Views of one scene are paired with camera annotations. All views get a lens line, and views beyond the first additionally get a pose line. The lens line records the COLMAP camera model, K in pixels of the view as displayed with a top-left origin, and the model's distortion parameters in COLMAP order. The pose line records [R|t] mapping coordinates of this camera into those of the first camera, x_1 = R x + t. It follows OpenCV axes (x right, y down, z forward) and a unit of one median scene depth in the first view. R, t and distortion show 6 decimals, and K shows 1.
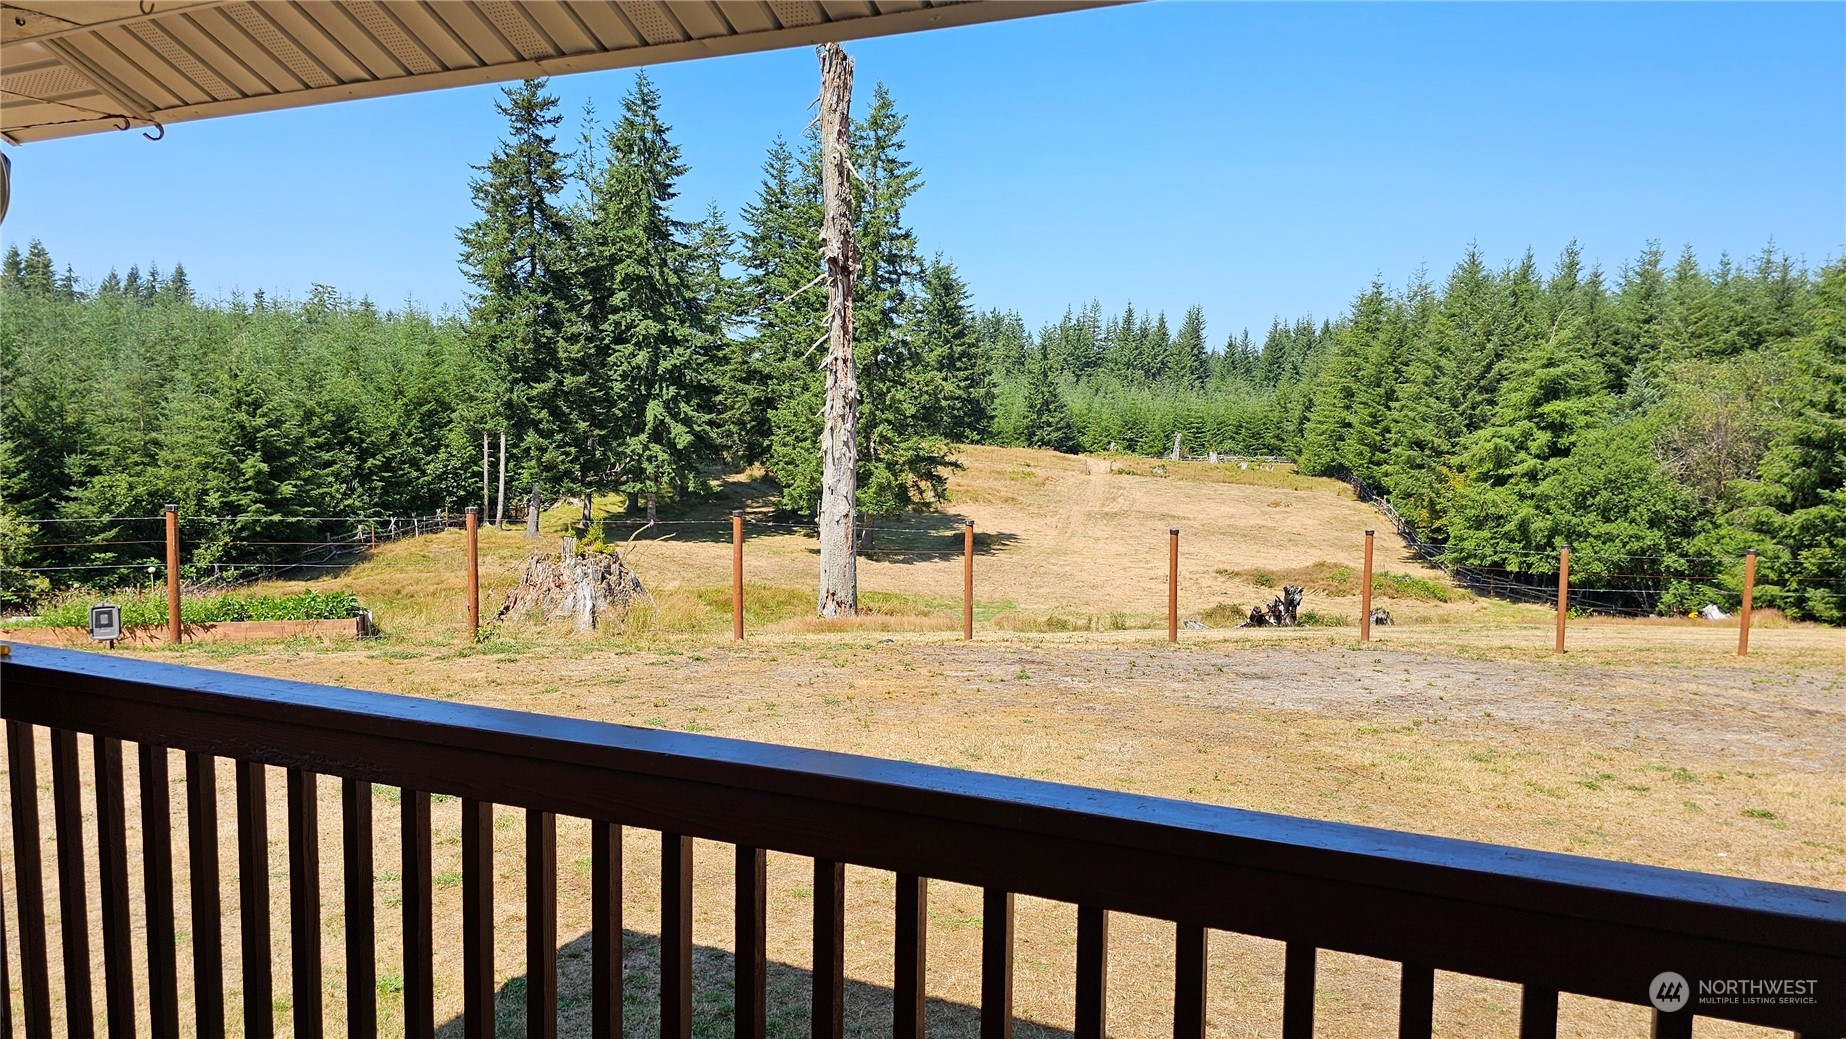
lens RADIAL K [[1220.5, 0, 928.1], [0, 1220.5, 529.9], [0, 0, 1]] dist [0.057094, -0.044531]
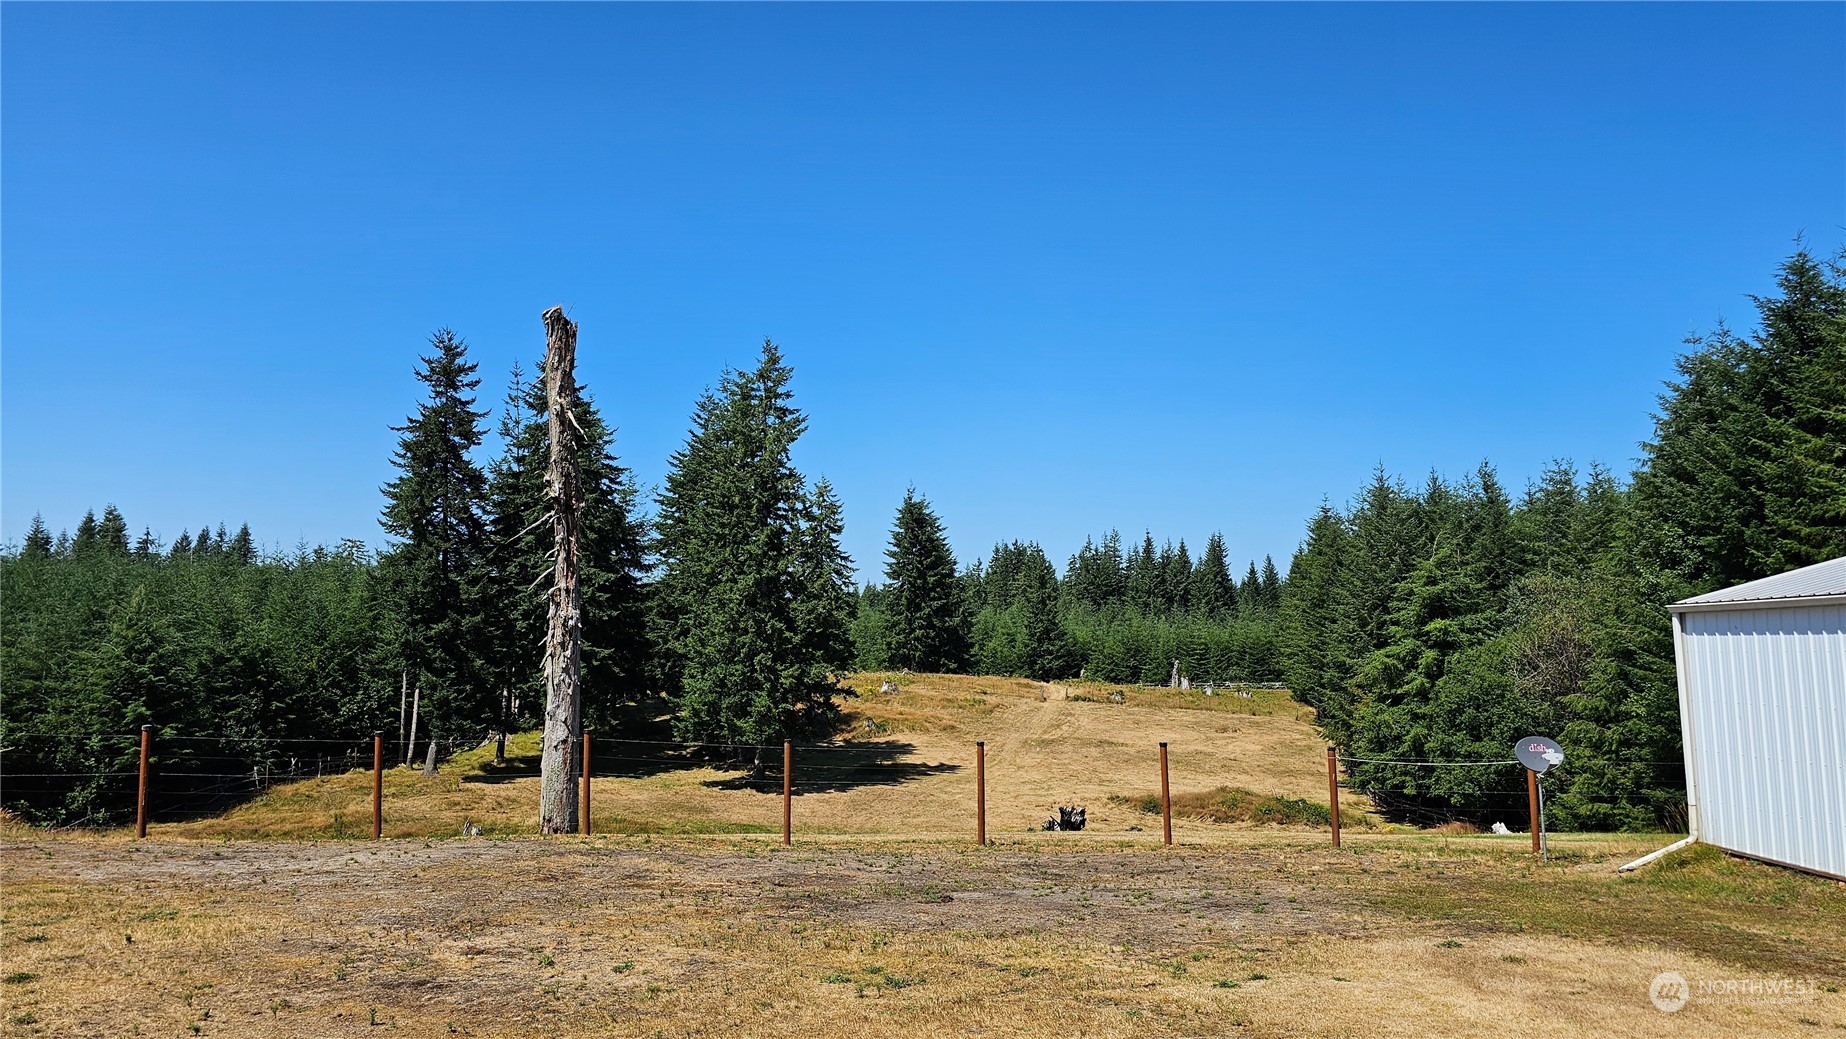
lens RADIAL K [[1220.5, 0, 932.6], [0, 1220.5, 508.7], [0, 0, 1]] dist [0.057094, -0.044531]
pose [[0.997828, -0.029056, -0.059122, 0.162714], [0.016184, 0.978089, -0.207556, 0.008817], [0.063857, 0.206148, 0.976435, -0.017034]]
